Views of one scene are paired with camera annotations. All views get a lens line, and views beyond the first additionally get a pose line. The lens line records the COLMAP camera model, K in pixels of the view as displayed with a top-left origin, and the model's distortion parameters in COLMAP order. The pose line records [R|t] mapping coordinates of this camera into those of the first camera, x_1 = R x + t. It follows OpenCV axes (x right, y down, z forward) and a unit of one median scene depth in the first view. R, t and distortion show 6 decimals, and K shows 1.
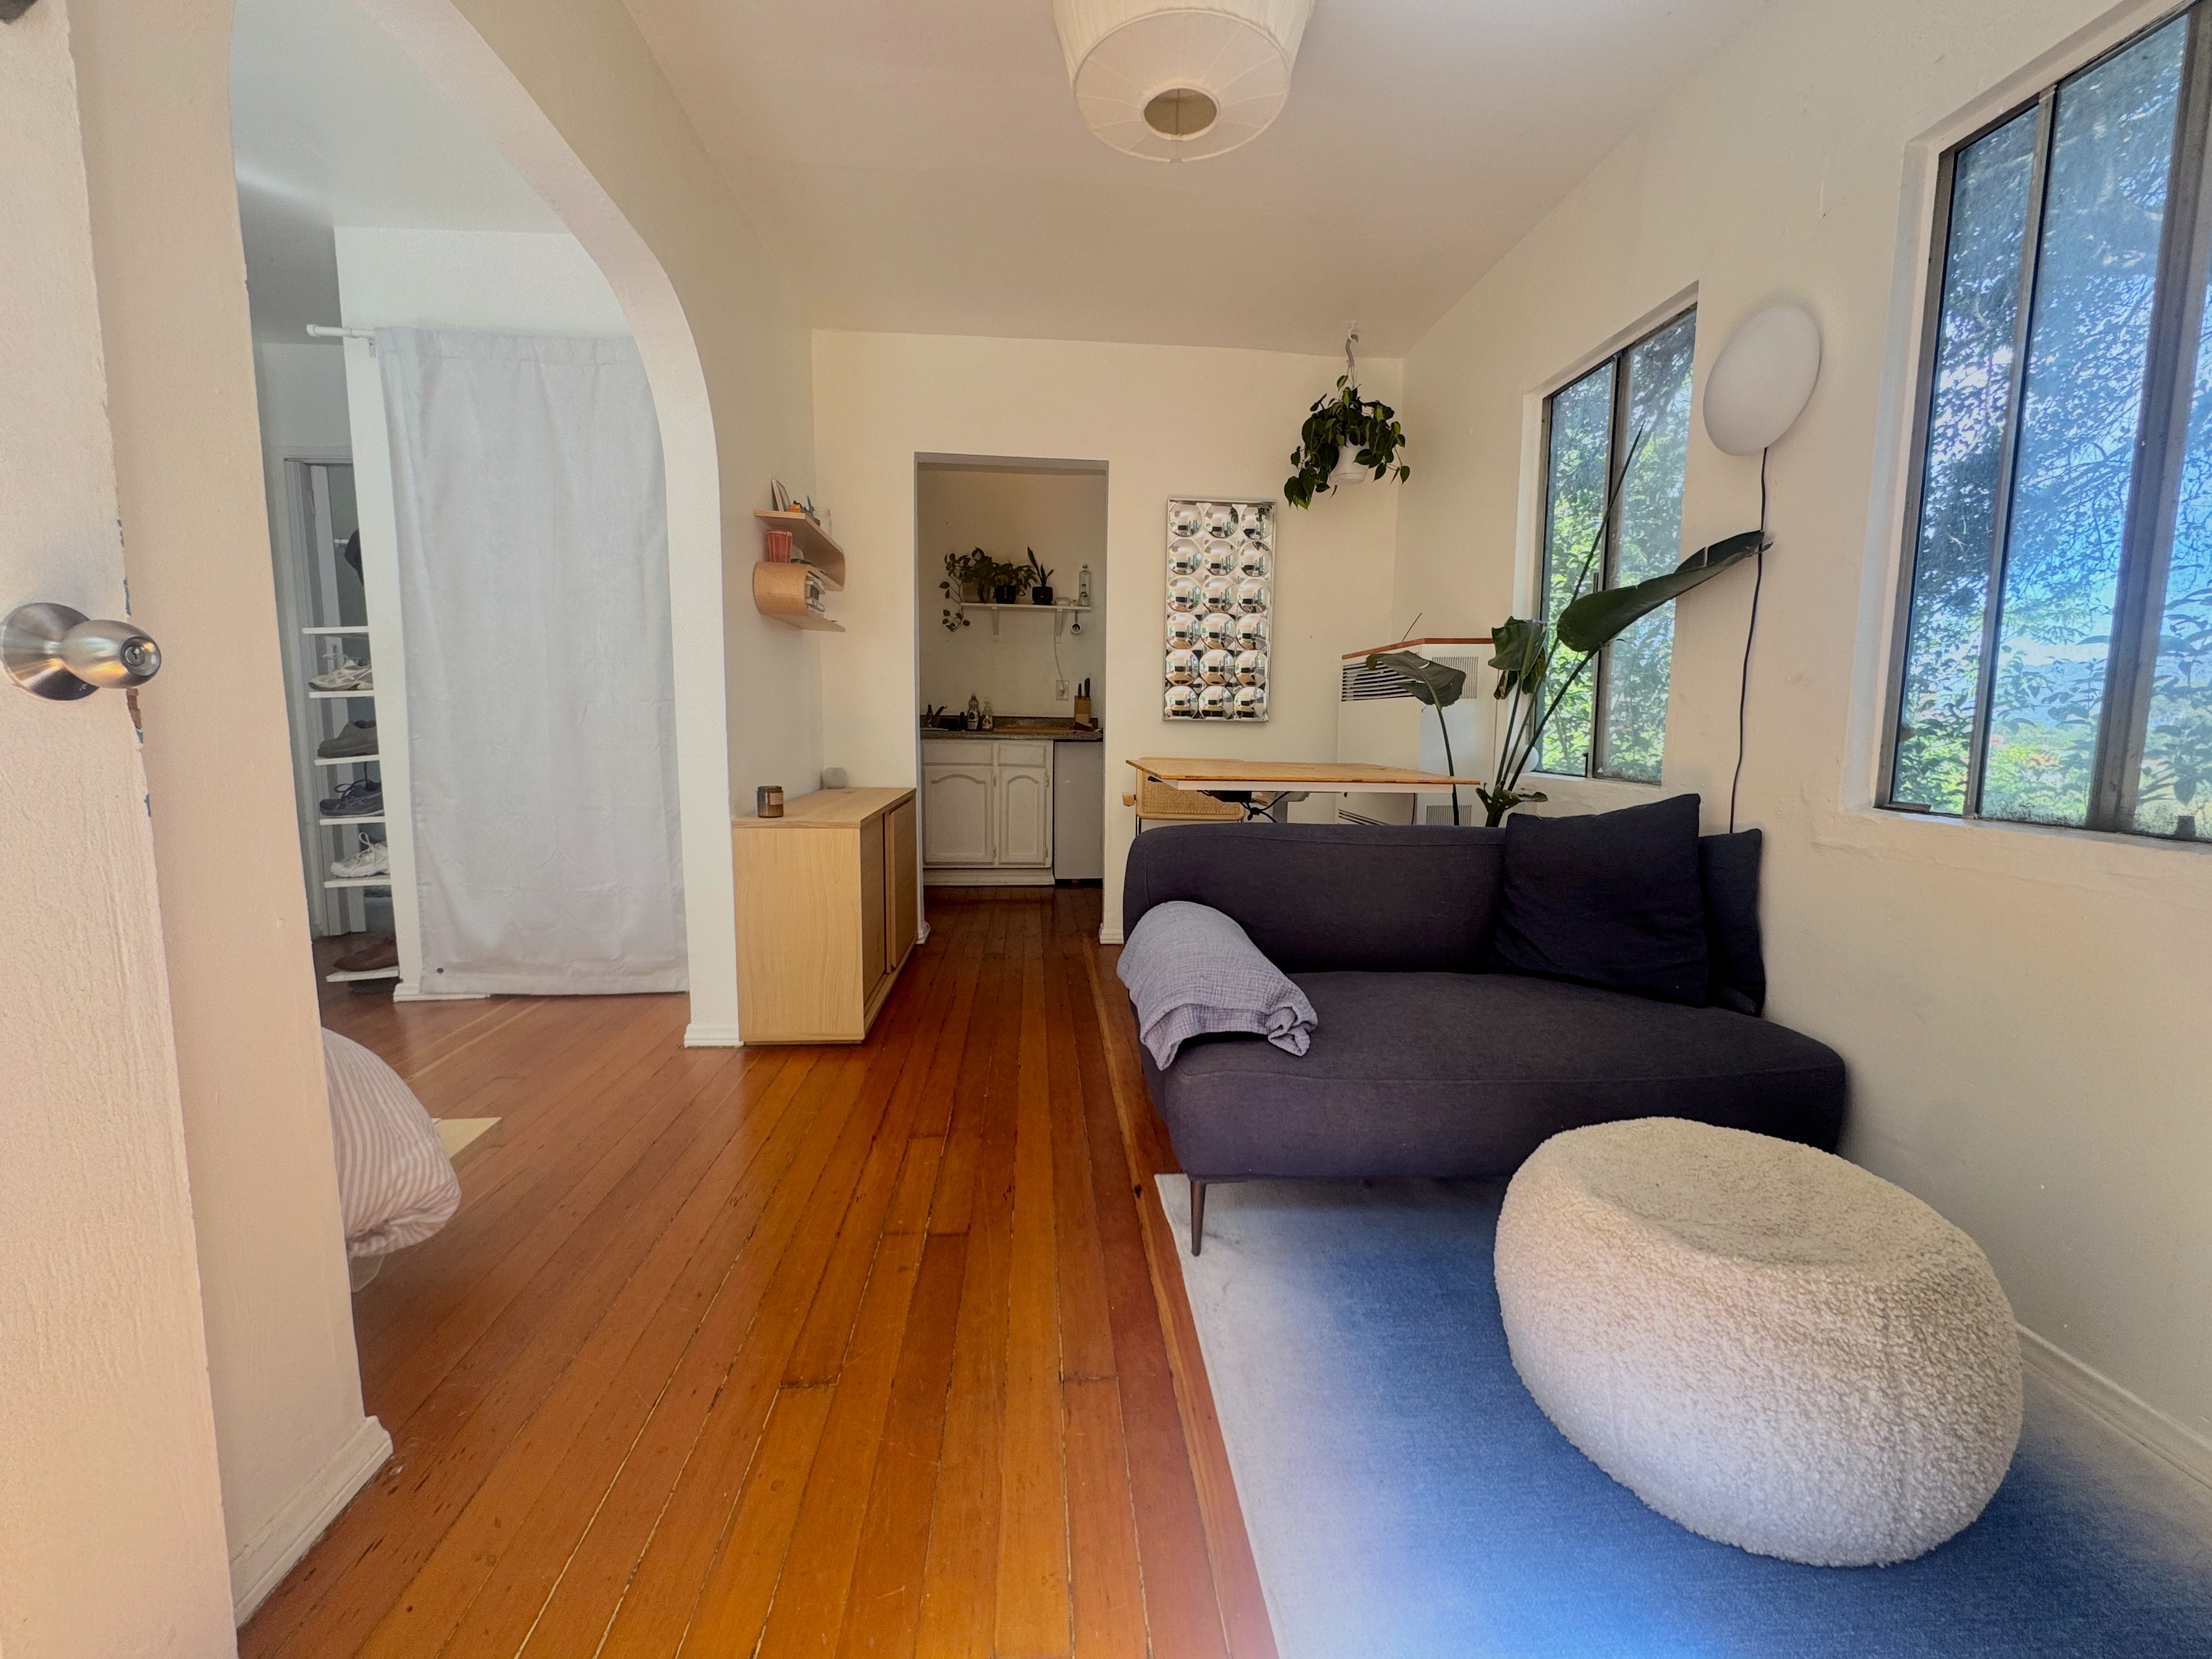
lens RADIAL K [[893.5, 0, 1104.1], [0, 893.5, 822.2], [0, 0, 1]] dist [0.002804, -0.000301]
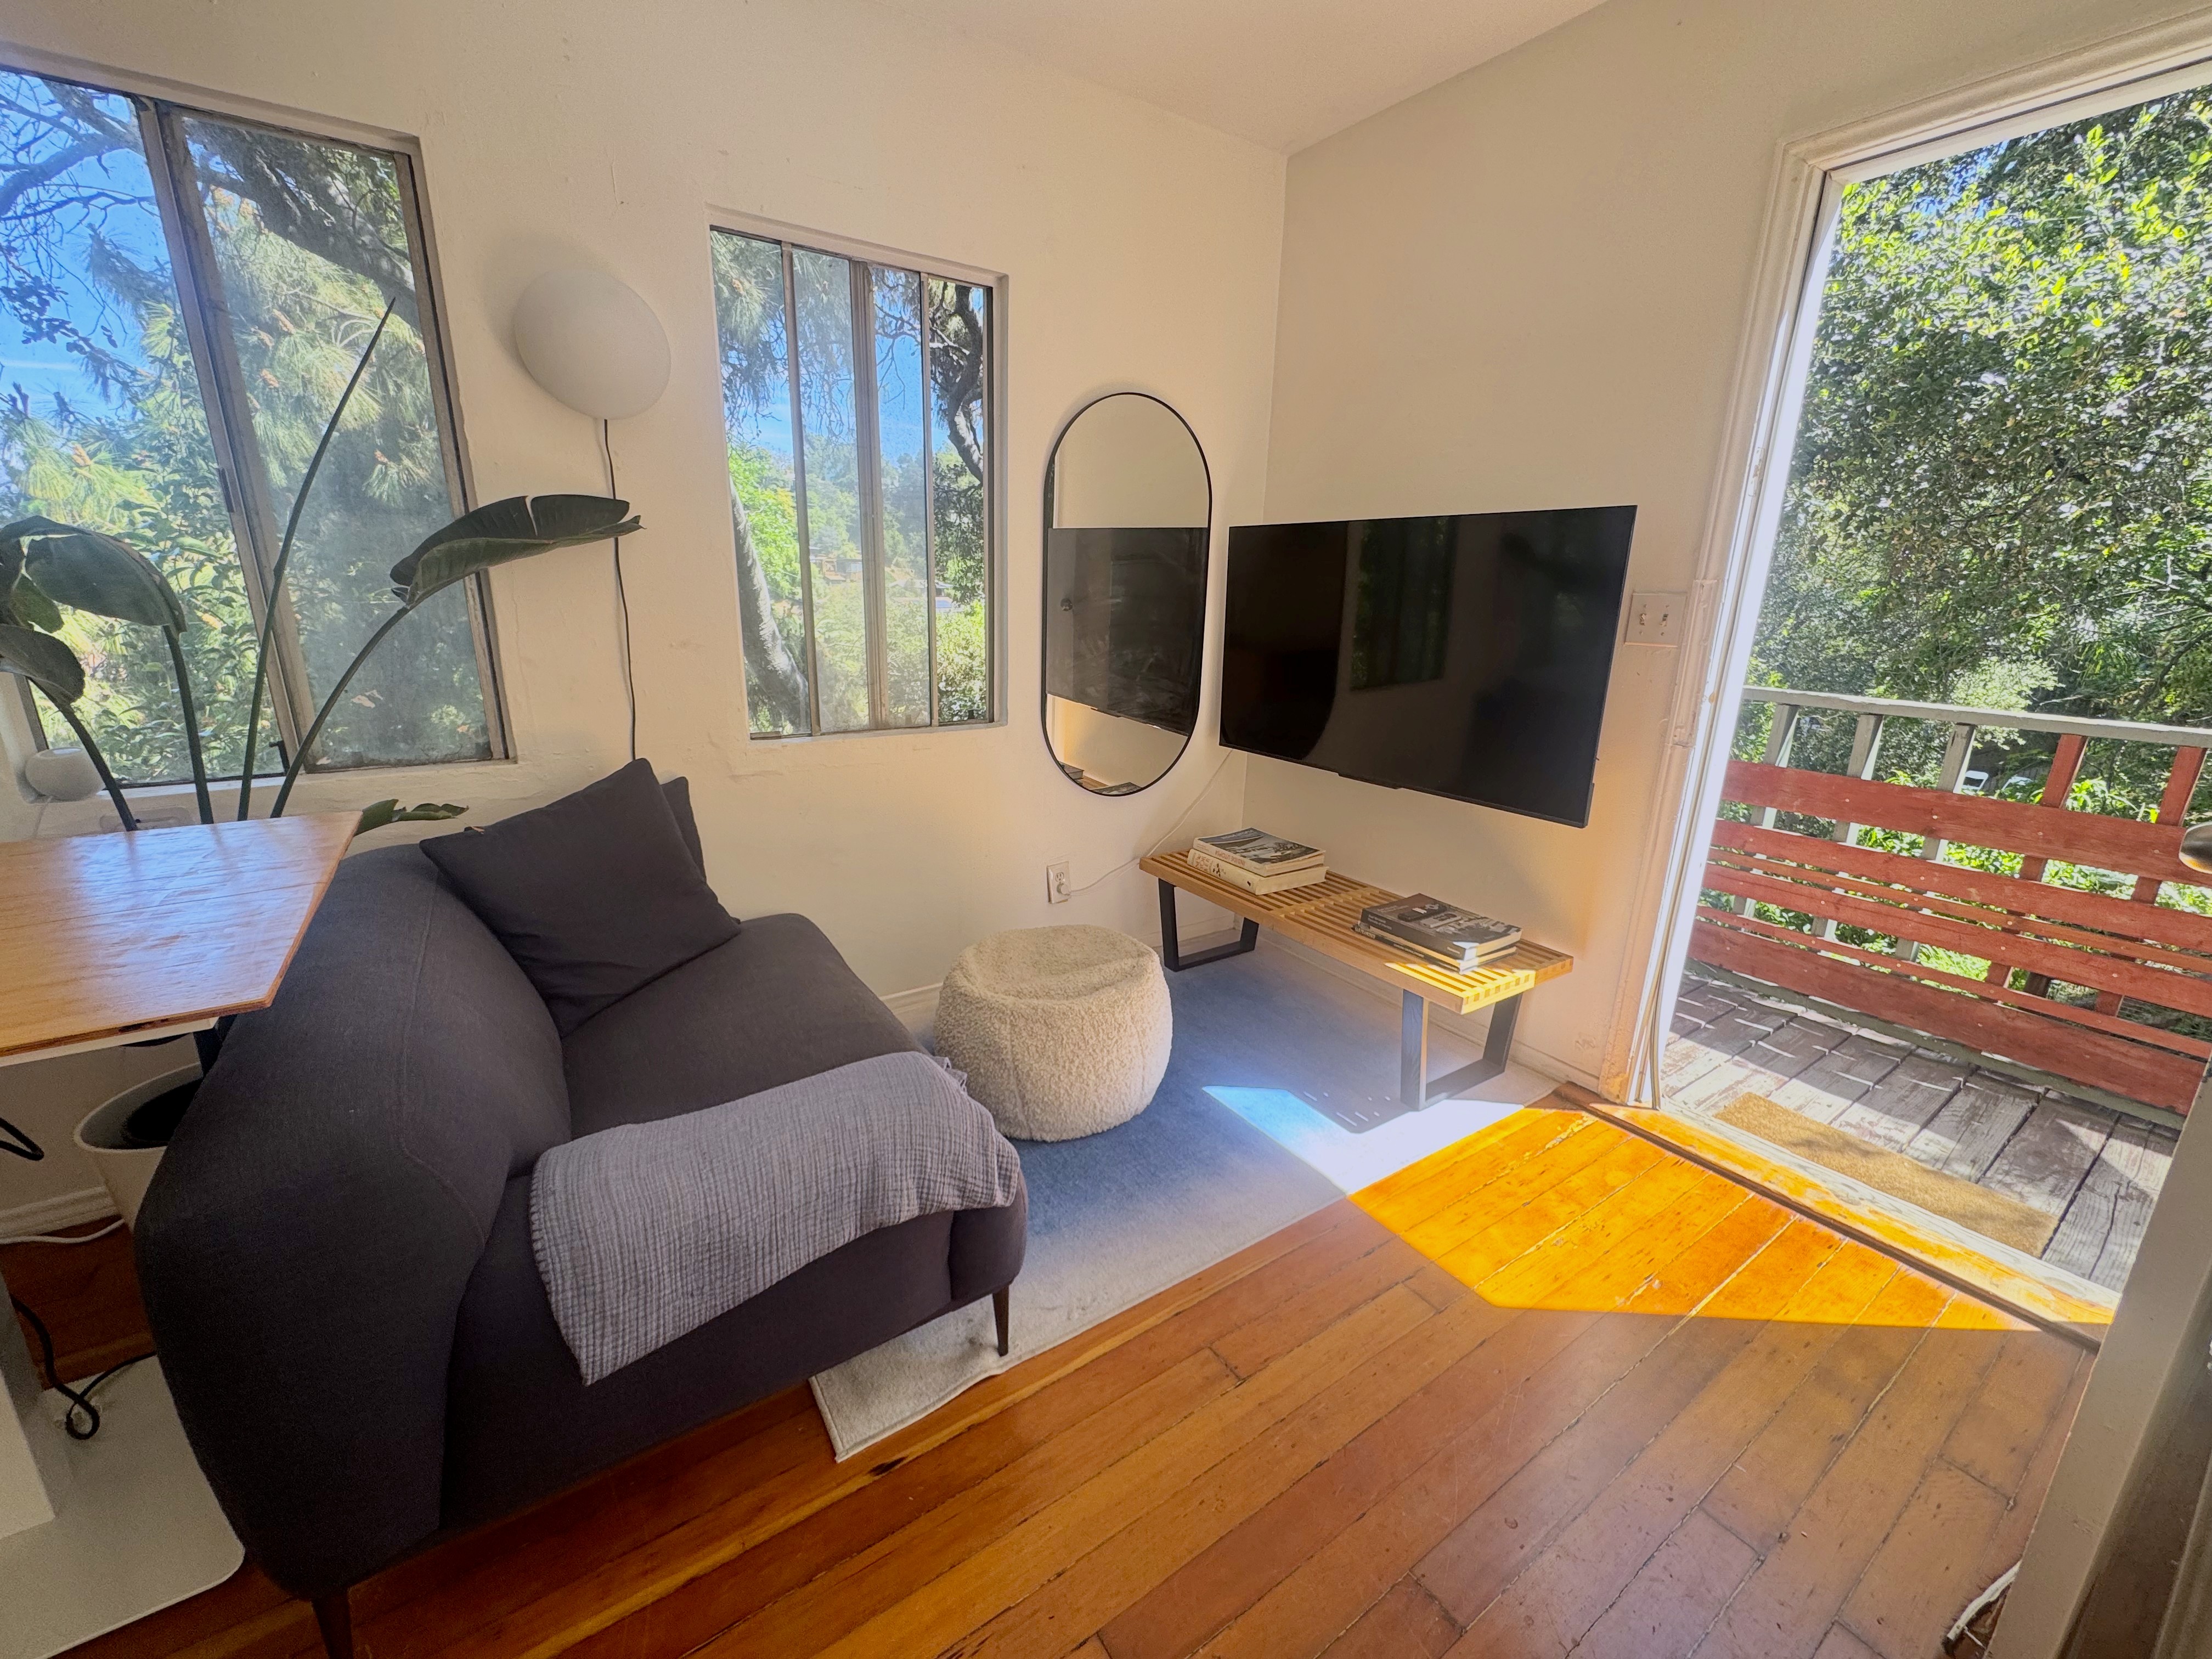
lens RADIAL K [[893.4, 0, 1105.7], [0, 893.4, 824.8], [0, 0, 1]] dist [0.002804, -0.000301]
pose [[-0.493839, -0.244353, 0.834515, -0.526245], [0.073873, 0.944446, 0.320257, -0.272567], [-0.866410, 0.219804, -0.448353, 1.111604]]
